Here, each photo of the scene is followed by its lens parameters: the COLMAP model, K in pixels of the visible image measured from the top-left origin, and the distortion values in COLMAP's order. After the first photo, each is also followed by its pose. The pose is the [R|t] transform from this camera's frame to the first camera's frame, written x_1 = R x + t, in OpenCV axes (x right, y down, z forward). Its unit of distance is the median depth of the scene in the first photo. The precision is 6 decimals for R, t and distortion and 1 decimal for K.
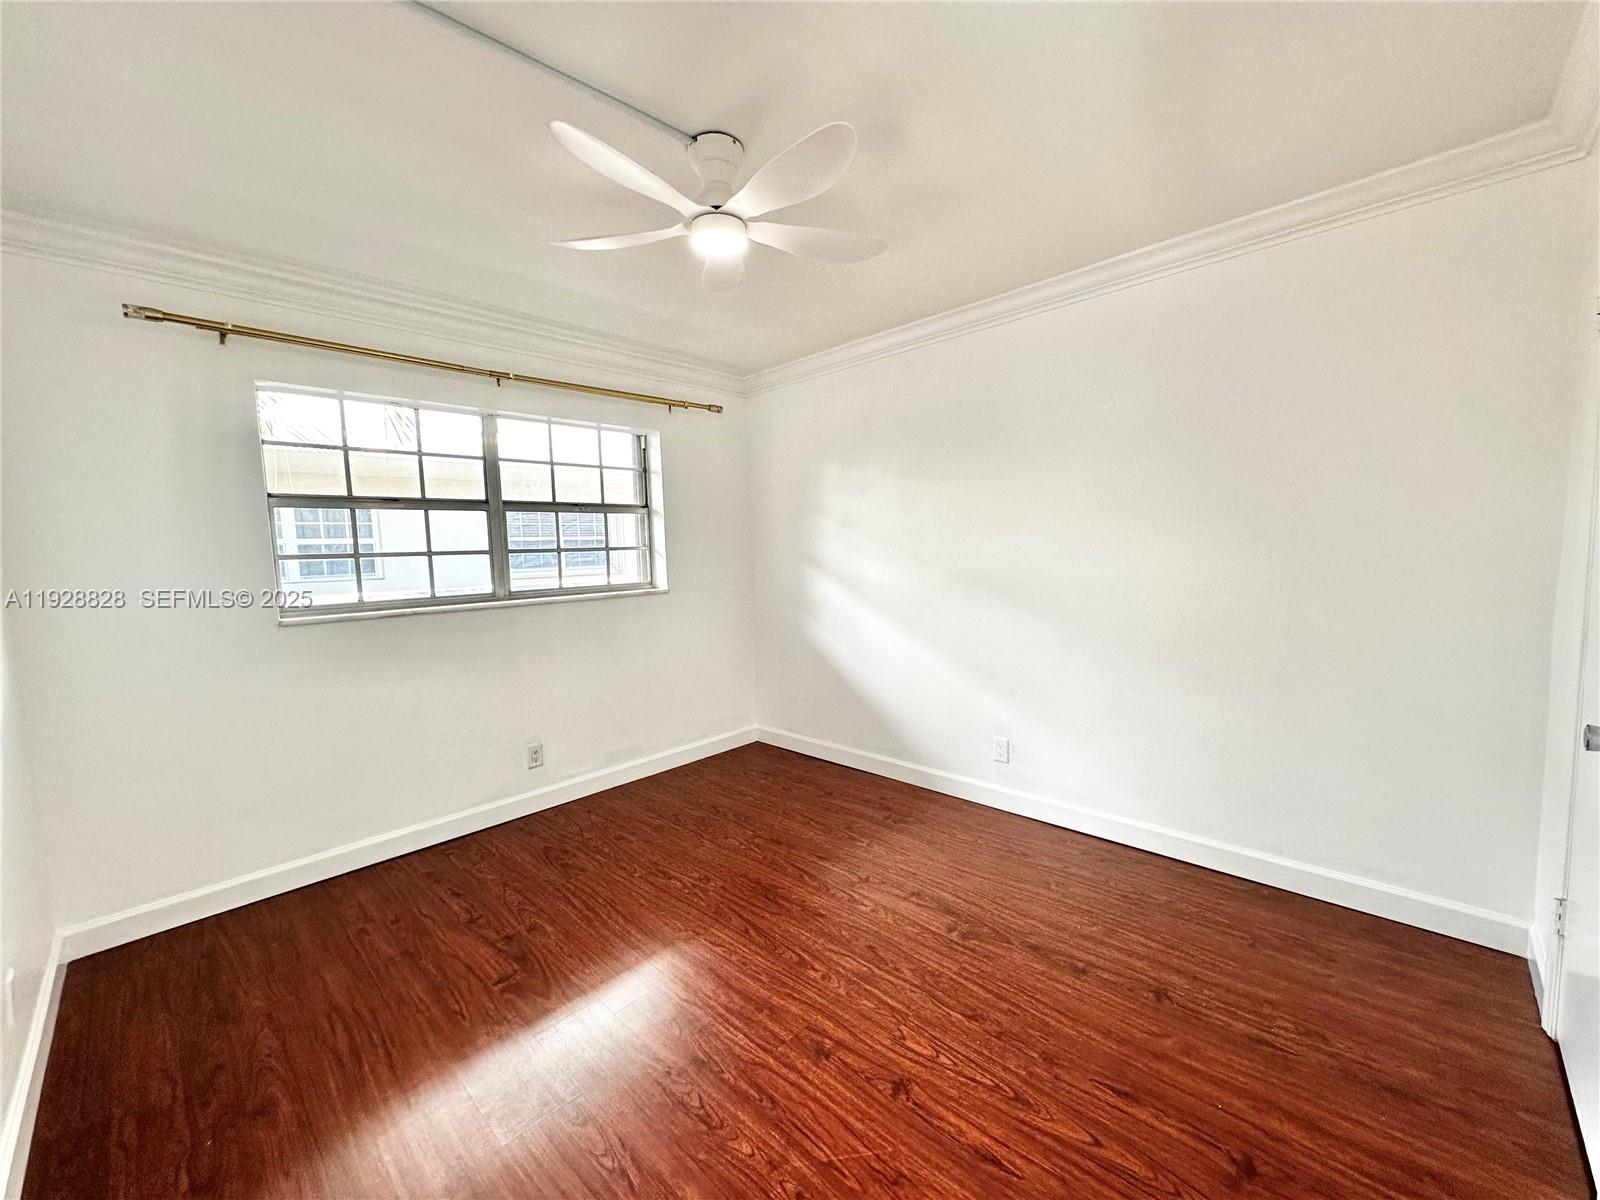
lens RADIAL K [[632.1, 0, 788.2], [0, 632.1, 603.3], [0, 0, 1]] dist [-0.004172, 0.001263]
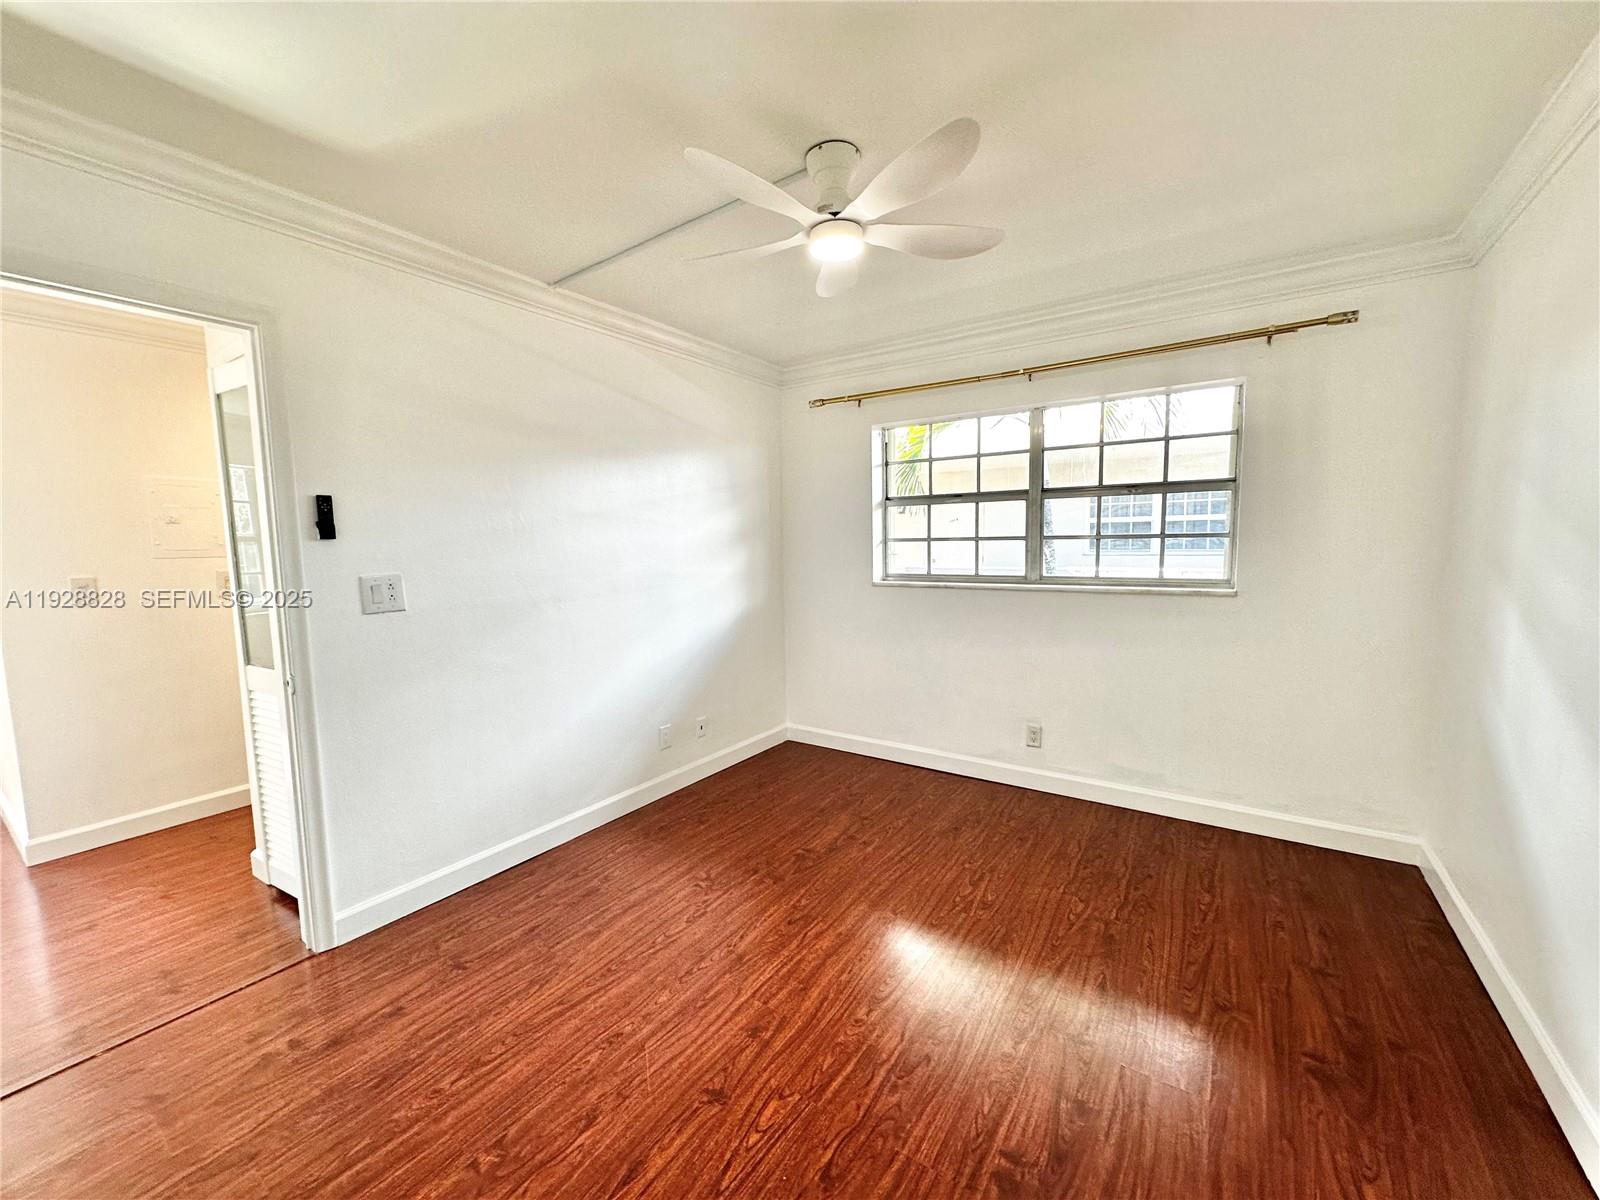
lens RADIAL K [[632.1, 0, 813.2], [0, 632.1, 602.6], [0, 0, 1]] dist [-0.004172, 0.001263]
pose [[0.188711, 0.123603, -0.974223, 0.722747], [-0.077777, 0.990812, 0.110642, -0.087281], [0.978948, 0.054893, 0.196591, 0.607062]]
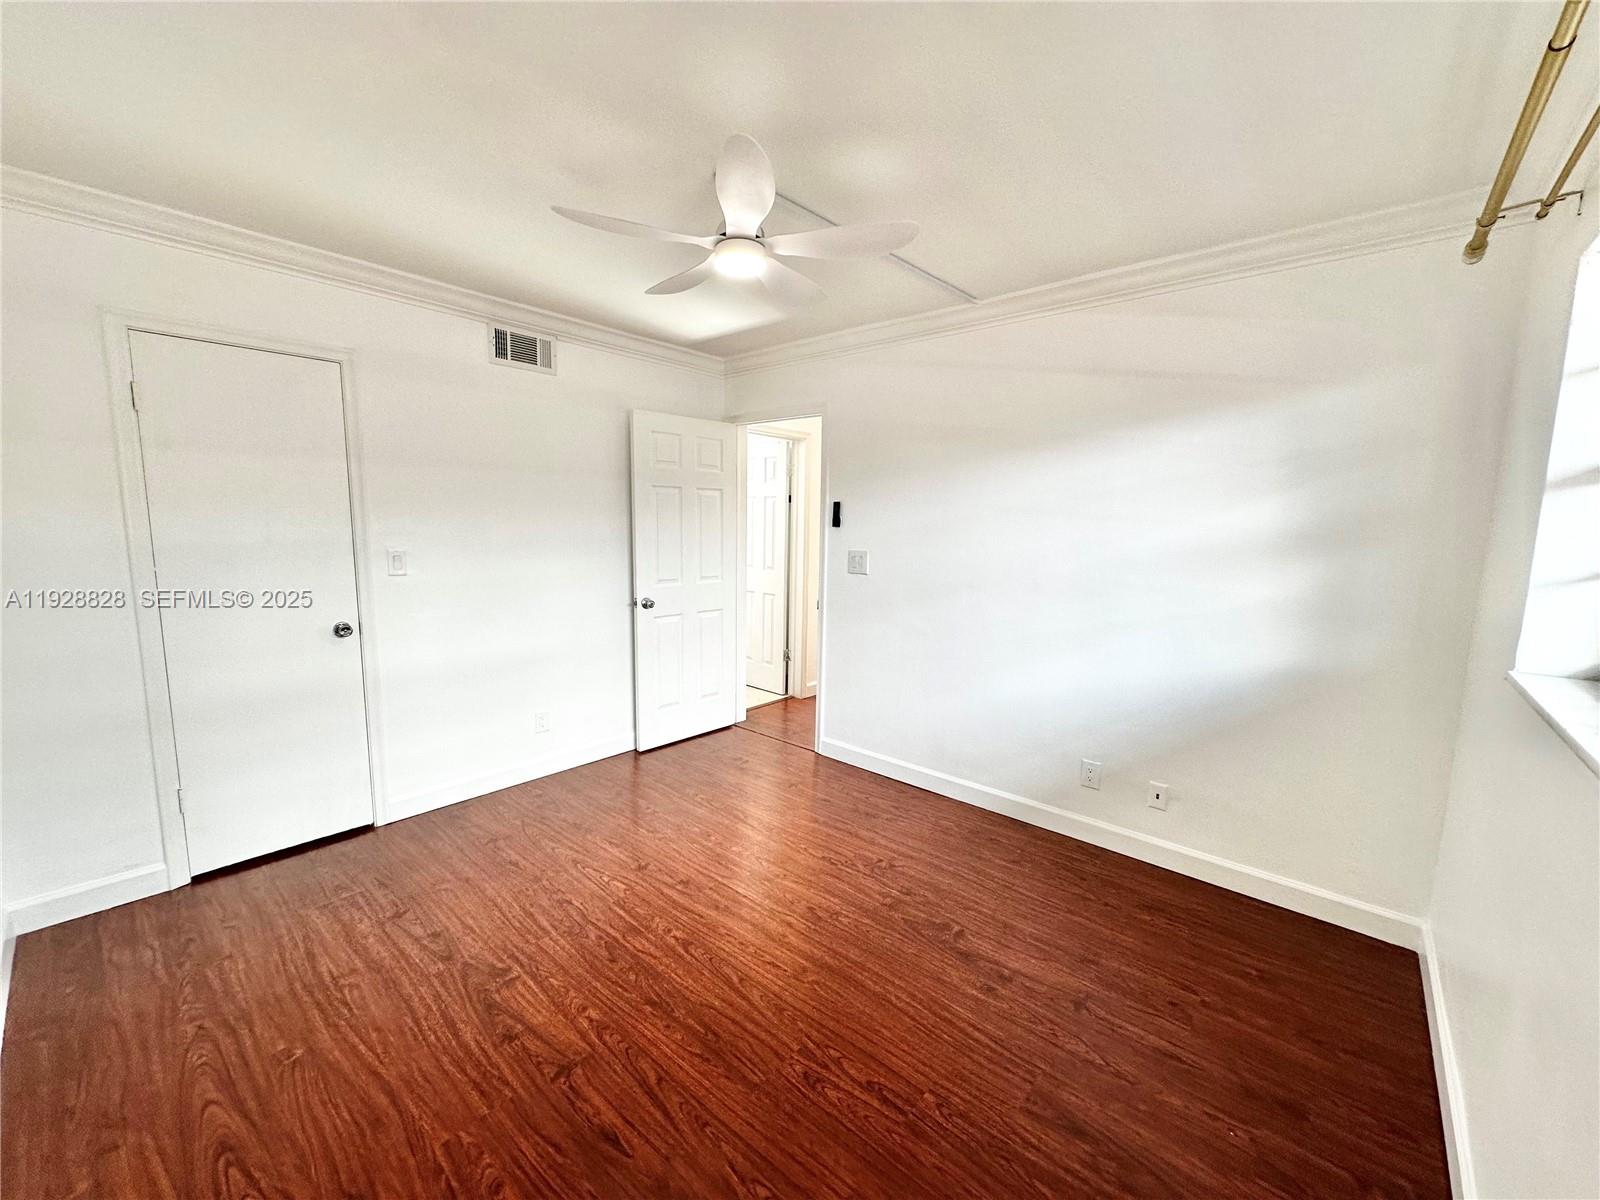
lens RADIAL K [[632.1, 0, 791.1], [0, 632.1, 593.6], [0, 0, 1]] dist [-0.004172, 0.001263]
pose [[-0.998482, 0.018097, -0.052020, -0.094813], [0.006894, 0.978117, 0.207943, -0.190715], [0.054645, 0.207269, -0.976757, 1.668844]]
